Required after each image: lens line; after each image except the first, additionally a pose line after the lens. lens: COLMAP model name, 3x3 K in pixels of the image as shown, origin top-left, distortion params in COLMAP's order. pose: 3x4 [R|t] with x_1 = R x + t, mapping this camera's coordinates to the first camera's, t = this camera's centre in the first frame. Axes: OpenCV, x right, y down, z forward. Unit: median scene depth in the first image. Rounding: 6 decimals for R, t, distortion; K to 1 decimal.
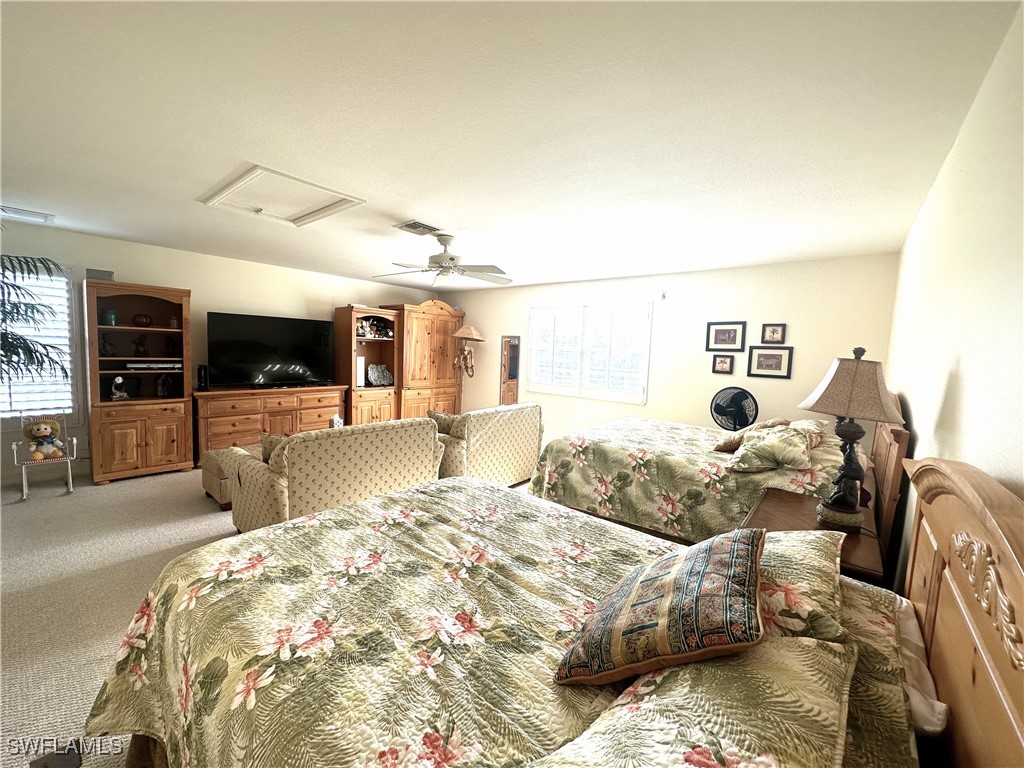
lens RADIAL K [[412.8, 0, 506.9], [0, 412.8, 383.3], [0, 0, 1]] dist [-0.002532, 0.000246]
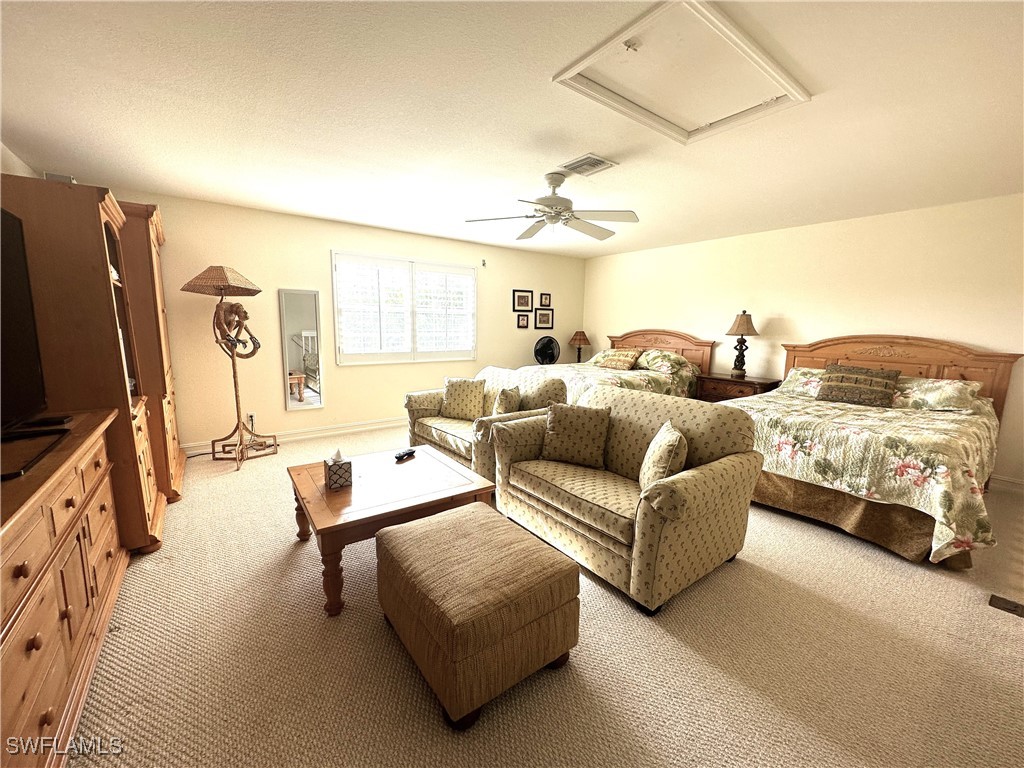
lens RADIAL K [[412.8, 0, 506.9], [0, 412.8, 383.3], [0, 0, 1]] dist [-0.002532, 0.000246]
pose [[0.238145, -0.168927, 0.956426, -0.872599], [0.077002, 0.984942, 0.154791, -0.061605], [-0.968172, 0.036784, 0.247567, 0.743411]]
